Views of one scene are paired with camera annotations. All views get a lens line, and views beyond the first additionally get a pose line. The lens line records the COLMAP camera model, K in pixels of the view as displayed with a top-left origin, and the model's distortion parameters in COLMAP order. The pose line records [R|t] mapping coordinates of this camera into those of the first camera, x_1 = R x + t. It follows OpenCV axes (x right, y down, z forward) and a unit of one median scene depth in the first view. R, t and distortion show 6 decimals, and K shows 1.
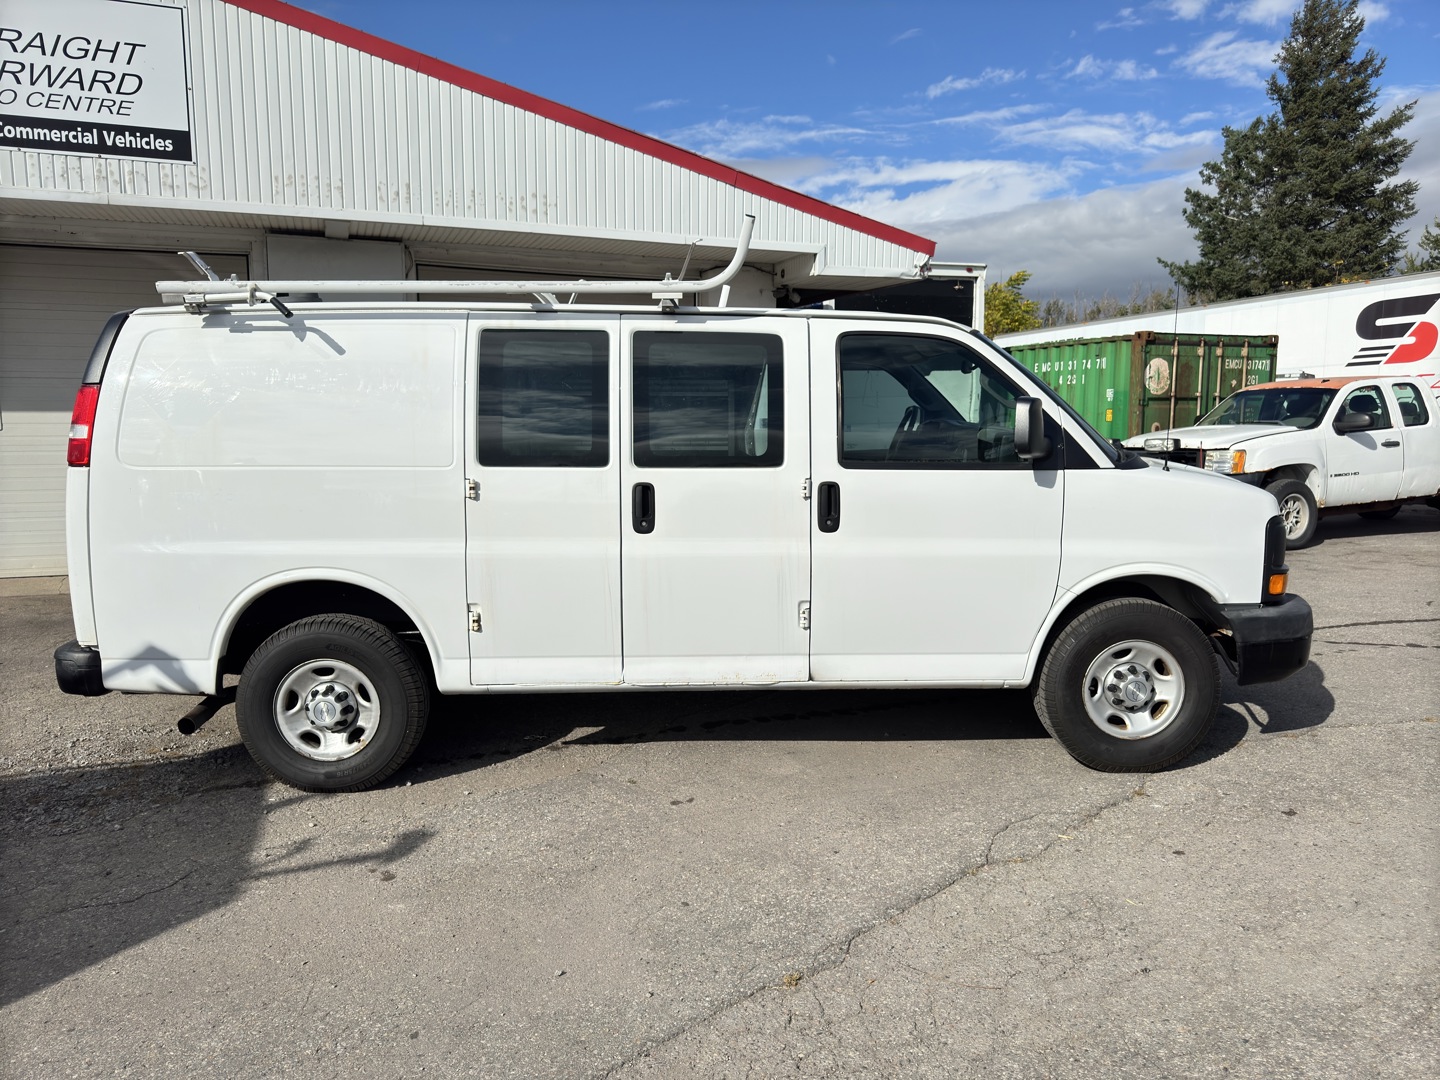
lens RADIAL K [[1042.2, 0, 720.0], [0, 1042.2, 540.0], [0, 0, 1]] dist [0.007158, -0.004437]
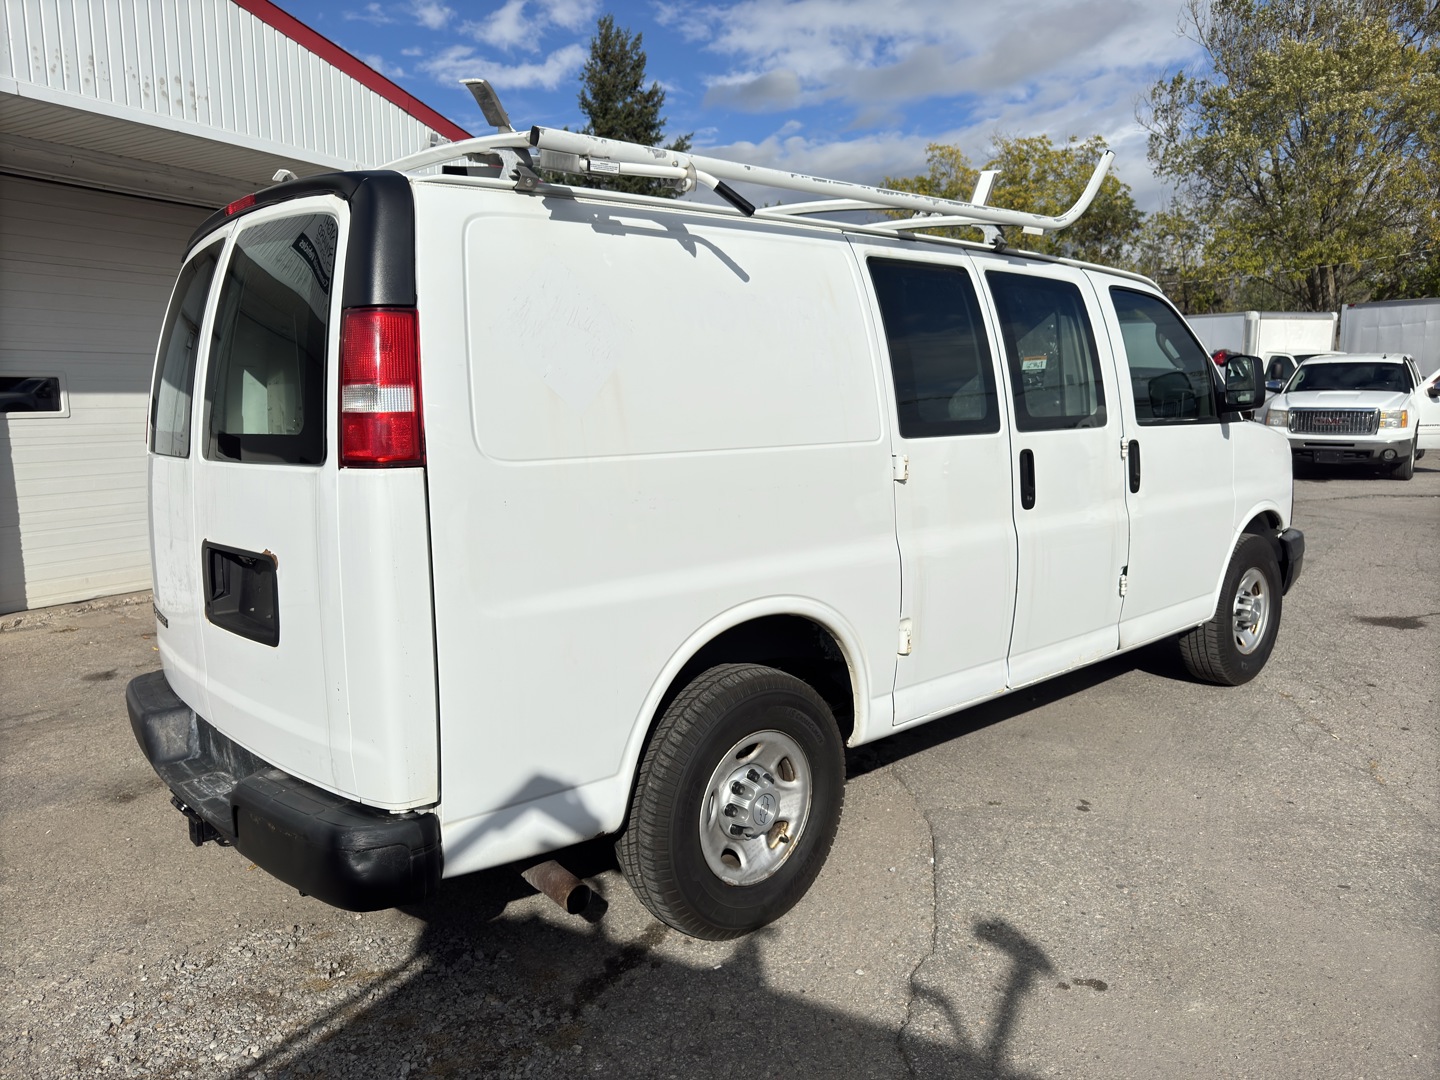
lens RADIAL K [[1041.8, 0, 720.0], [0, 1041.8, 540.0], [0, 0, 1]] dist [-0.037925, 0.000097]
pose [[0.791098, -0.101798, 0.603159, -0.685474], [0.093848, 0.994579, 0.044770, -0.036998], [-0.604447, 0.021187, 0.796364, 0.415449]]
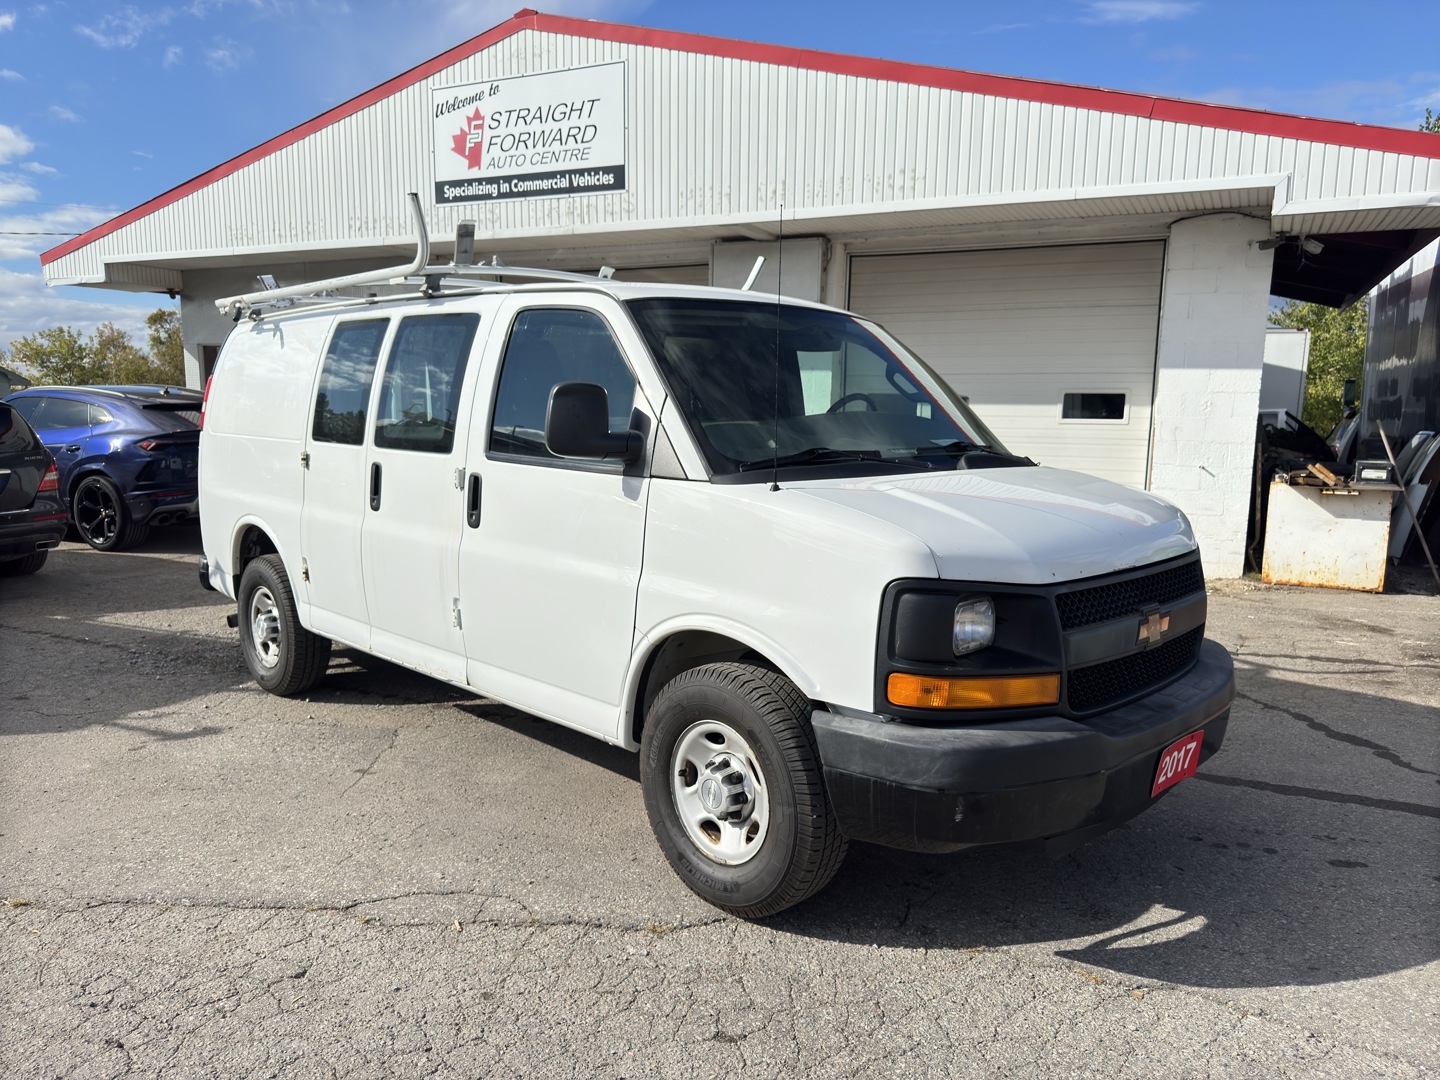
lens RADIAL K [[1057.6, 0, 815.9], [0, 1057.6, 558.8], [0, 0, 1]] dist [0.056436, -0.107331]
pose [[0.679534, 0.115497, -0.724496, 0.878690], [-0.102873, 0.992774, 0.061776, -0.060842], [0.726396, 0.032552, 0.686505, 0.511026]]
